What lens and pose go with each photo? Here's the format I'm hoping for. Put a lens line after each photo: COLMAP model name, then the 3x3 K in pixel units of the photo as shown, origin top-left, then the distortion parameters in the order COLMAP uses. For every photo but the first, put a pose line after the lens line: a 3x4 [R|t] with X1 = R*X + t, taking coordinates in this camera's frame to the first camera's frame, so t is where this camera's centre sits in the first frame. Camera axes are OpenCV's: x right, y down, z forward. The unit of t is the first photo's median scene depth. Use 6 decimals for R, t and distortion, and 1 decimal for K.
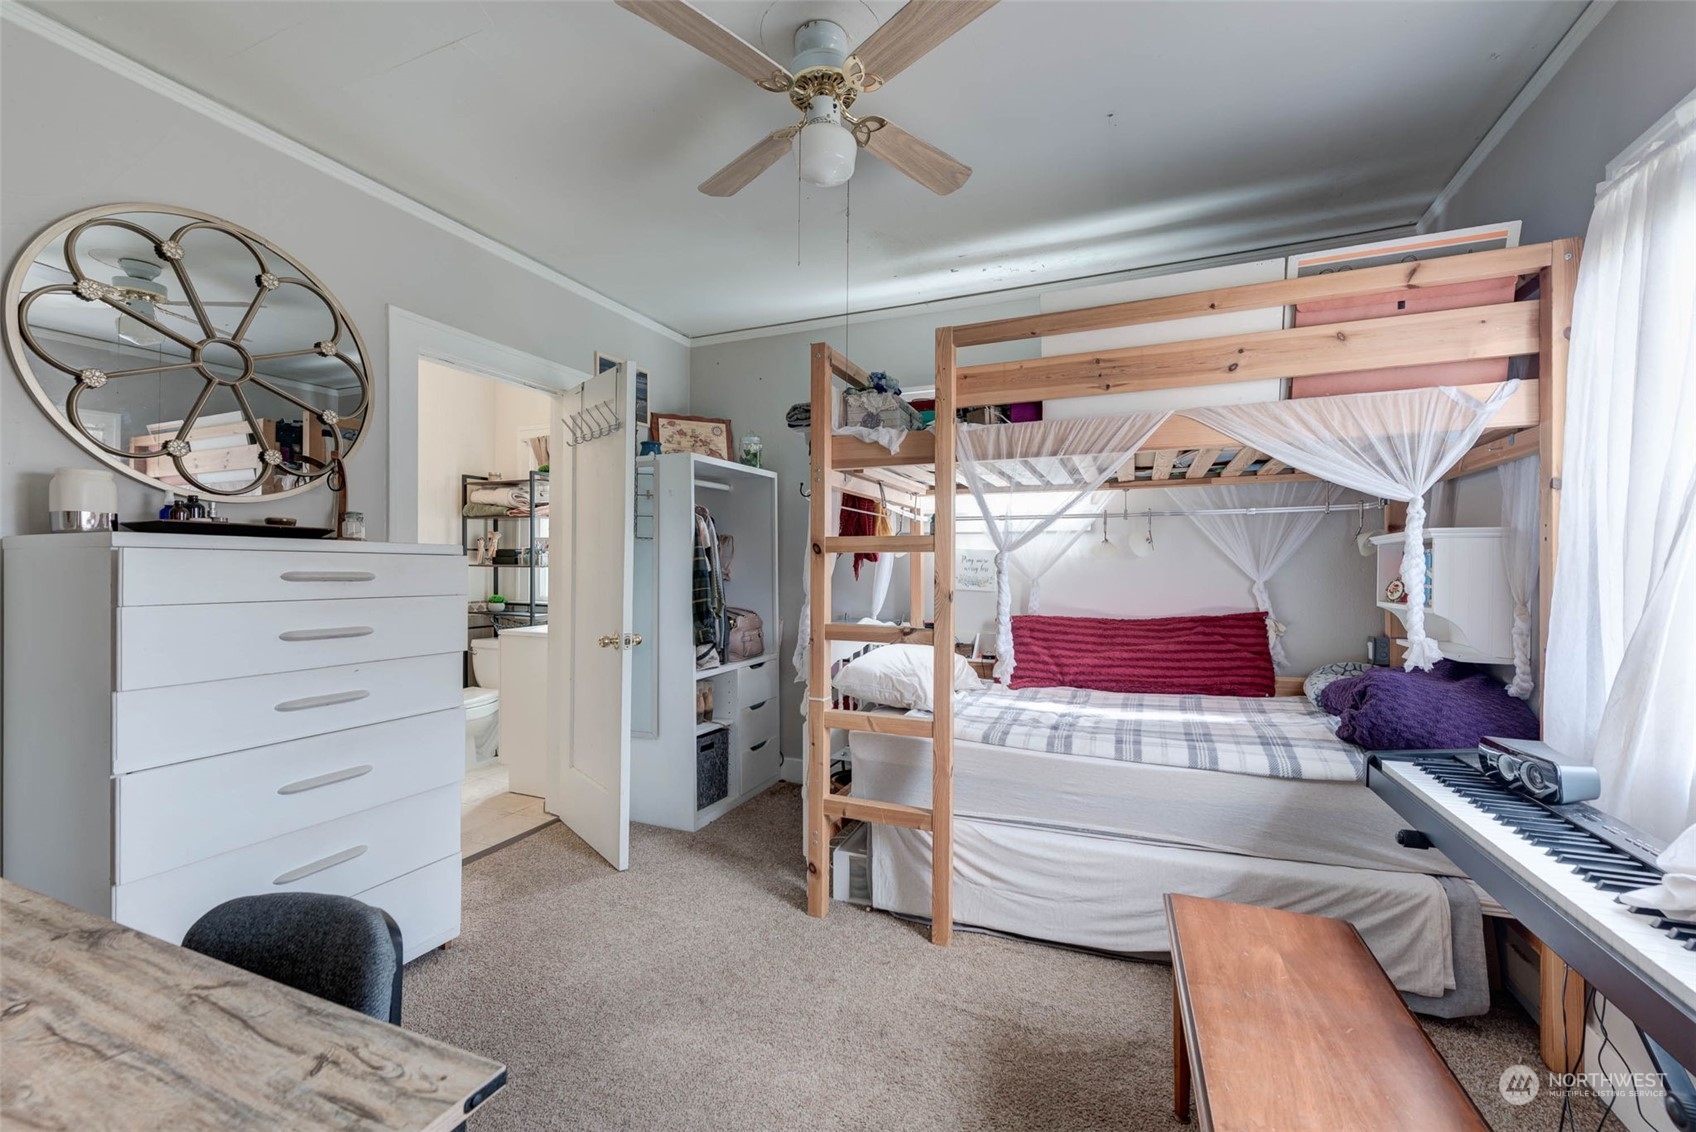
lens RADIAL K [[666.3, 0, 858.0], [0, 666.3, 566.8], [0, 0, 1]] dist [0.006934, -0.000103]
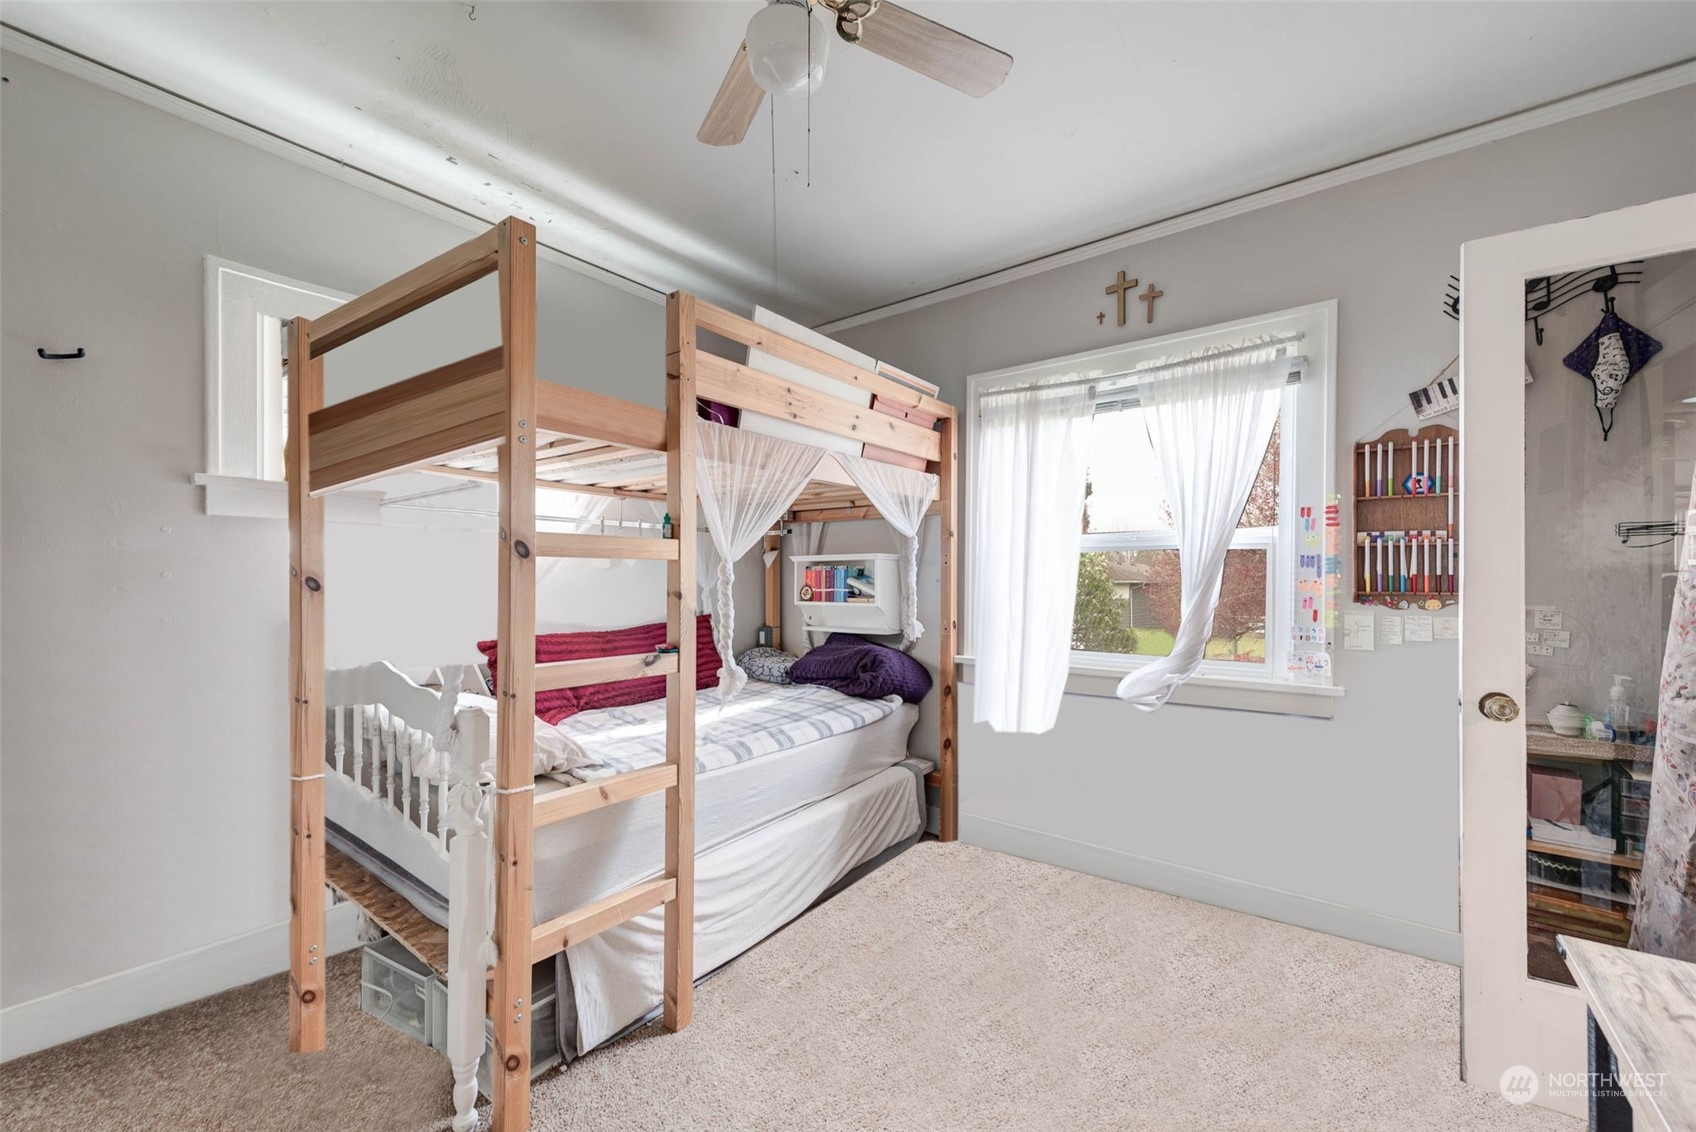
lens RADIAL K [[666.3, 0, 857.5], [0, 666.3, 582.1], [0, 0, 1]] dist [0.006934, -0.000103]
pose [[0.261802, -0.008271, 0.965086, -0.736276], [-0.003327, 0.999950, 0.009472, -0.004466], [-0.965116, -0.005691, 0.261761, 0.665227]]
